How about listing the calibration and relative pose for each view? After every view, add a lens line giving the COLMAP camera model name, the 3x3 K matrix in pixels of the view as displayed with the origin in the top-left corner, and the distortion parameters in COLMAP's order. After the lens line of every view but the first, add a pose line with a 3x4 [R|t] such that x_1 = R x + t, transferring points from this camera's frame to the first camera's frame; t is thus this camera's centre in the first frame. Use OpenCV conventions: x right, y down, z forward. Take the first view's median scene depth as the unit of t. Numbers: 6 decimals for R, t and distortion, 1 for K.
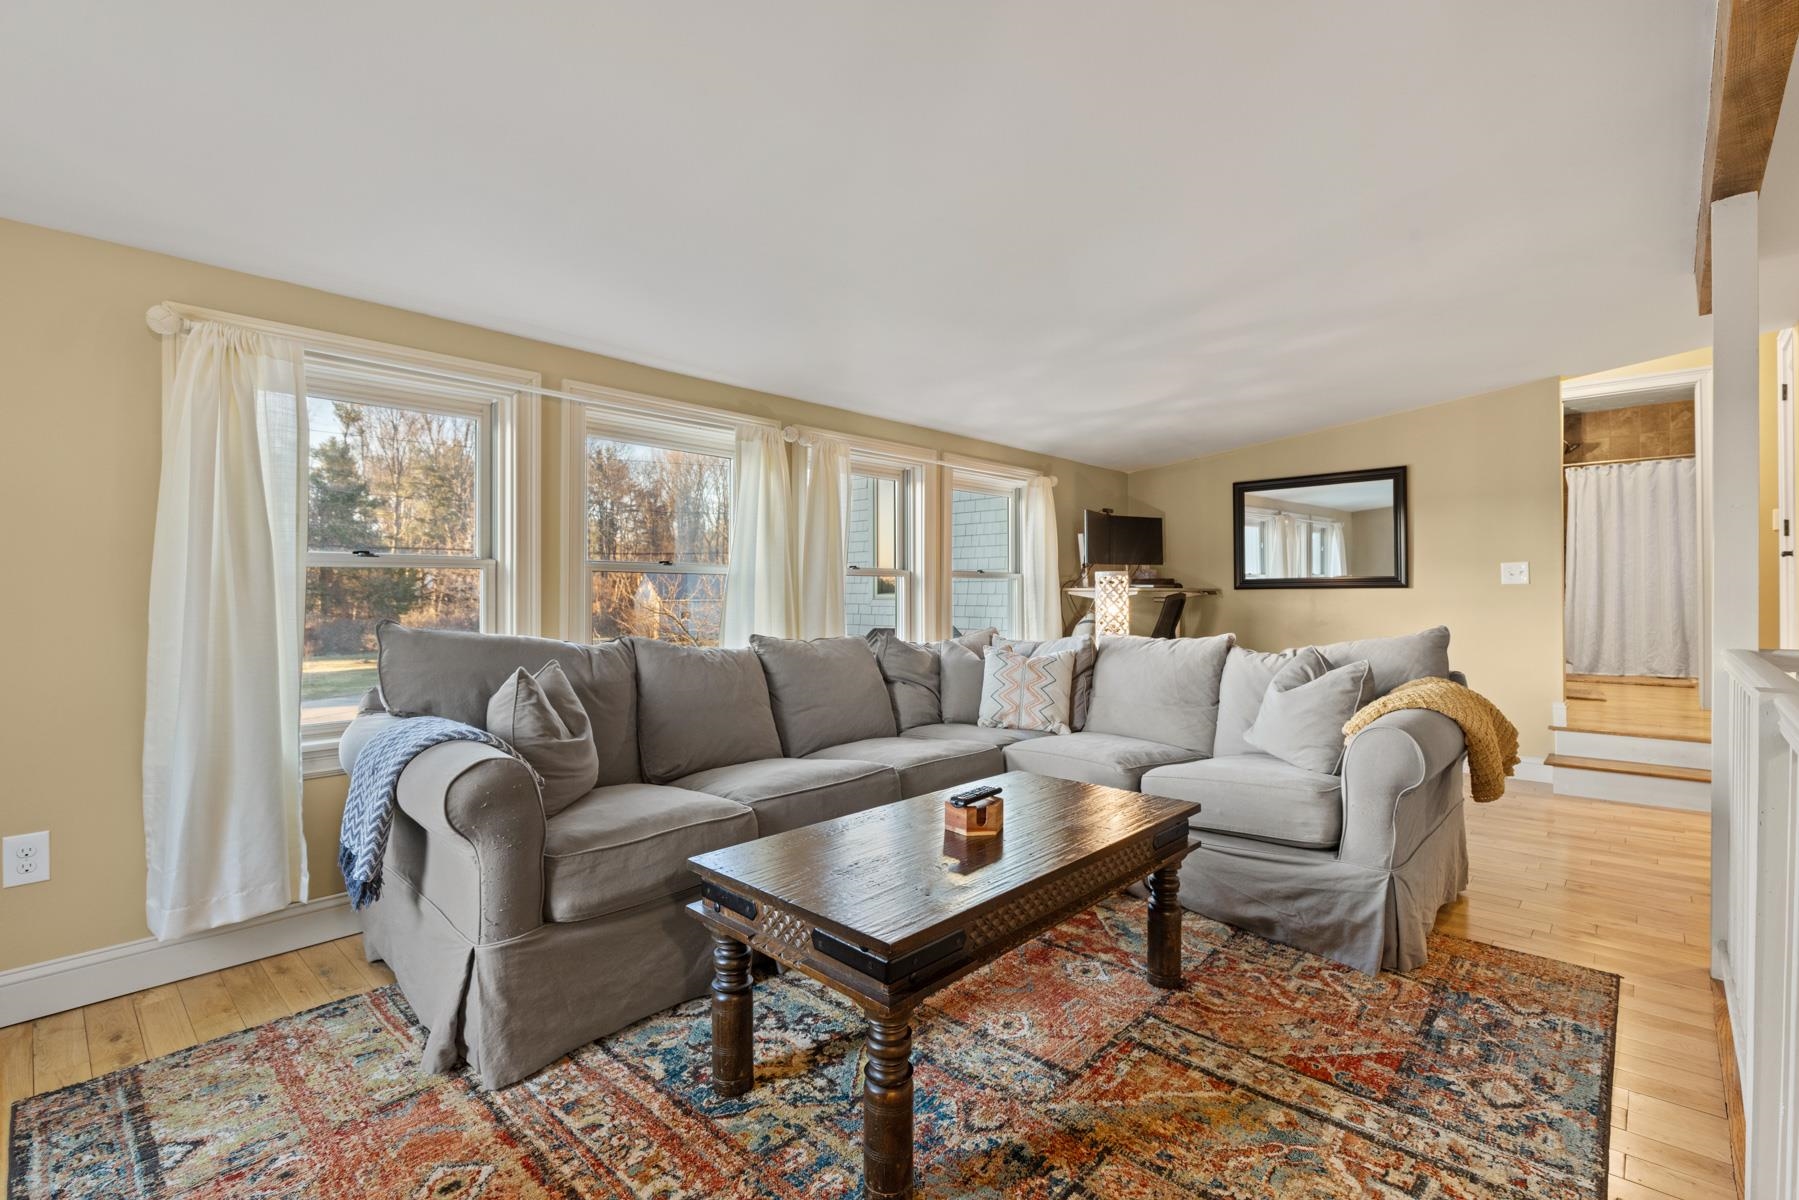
lens RADIAL K [[811.9, 0, 905.9], [0, 811.9, 592.0], [0, 0, 1]] dist [-0.000319, 0.000400]
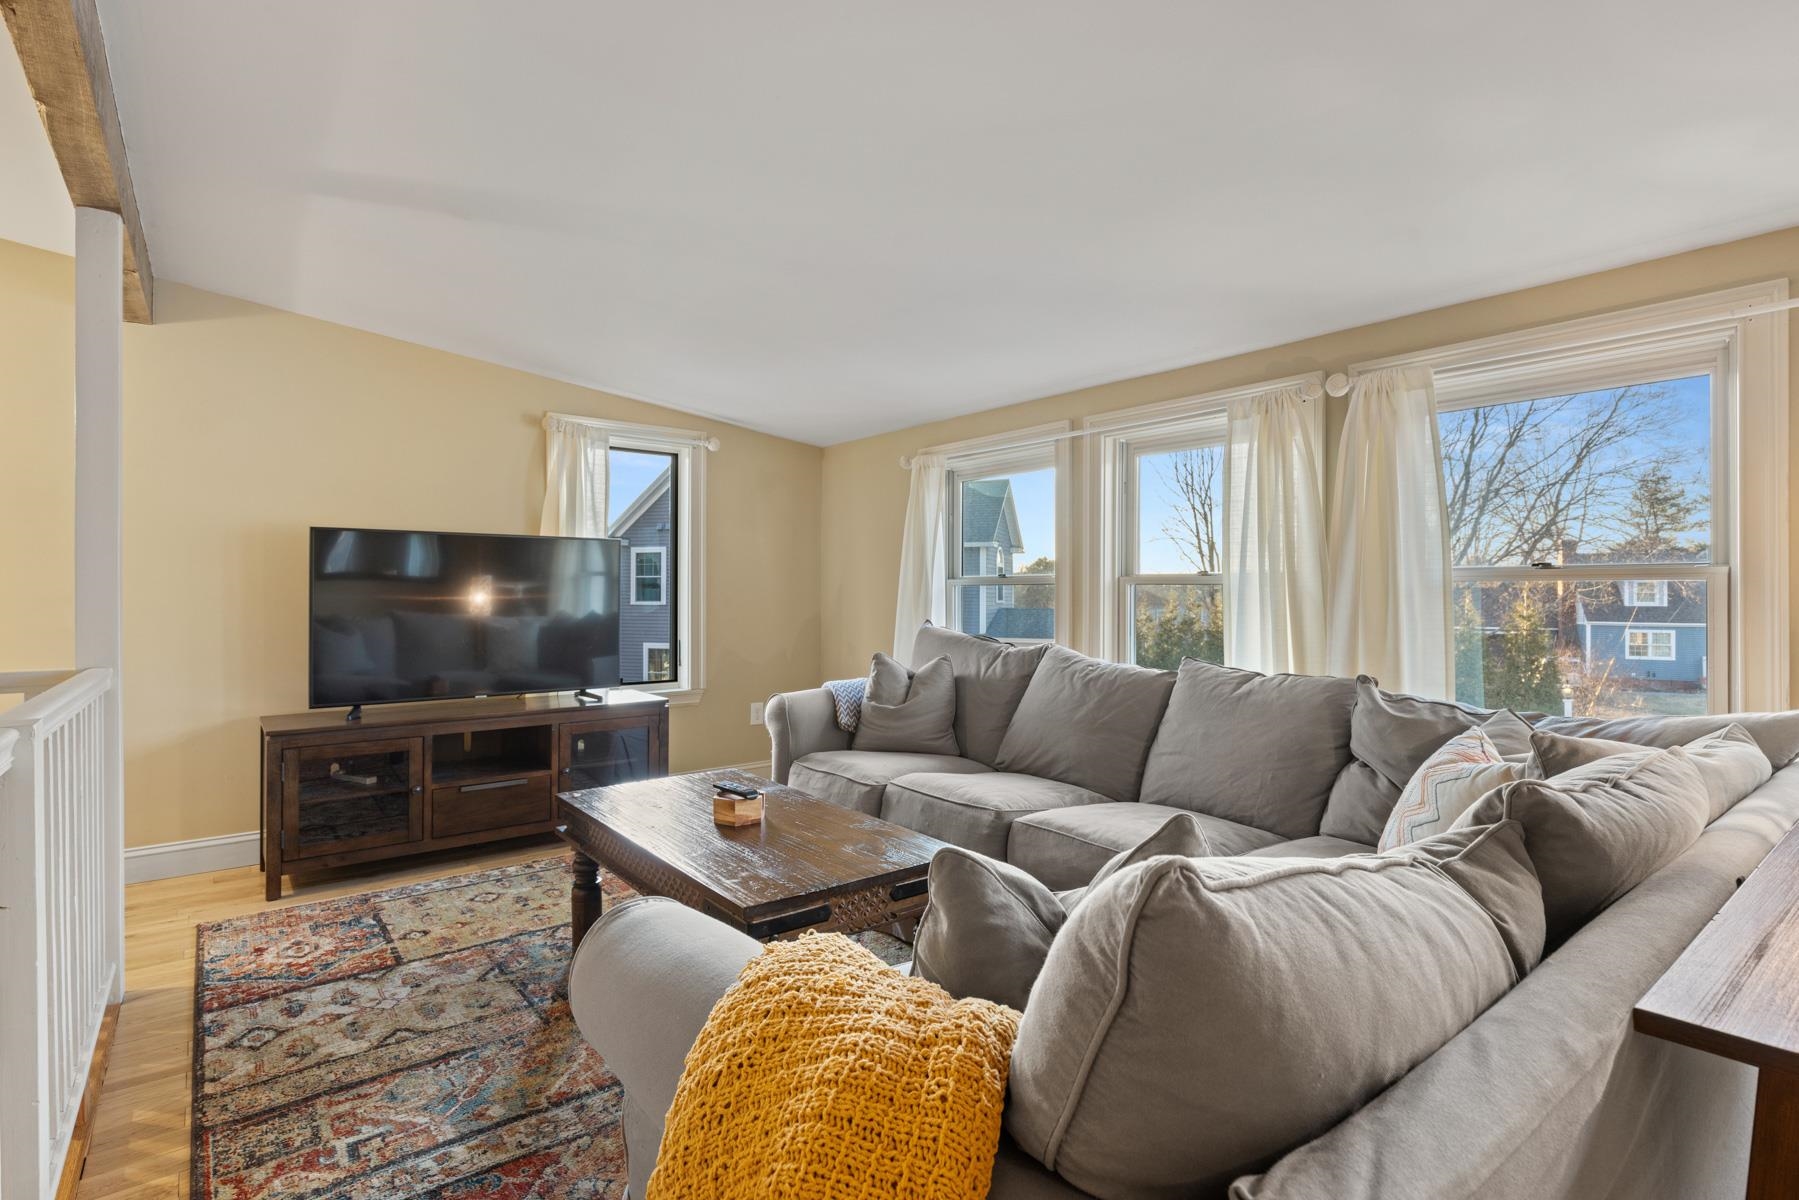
lens RADIAL K [[868.8, 0, 905.2], [0, 868.8, 598.0], [0, 0, 1]] dist [-0.001364, -0.000495]
pose [[-0.152436, 0.002259, -0.988311, 1.492876], [-0.002198, 0.999994, 0.002625, -0.022206], [0.988311, 0.002573, -0.152430, 1.703036]]
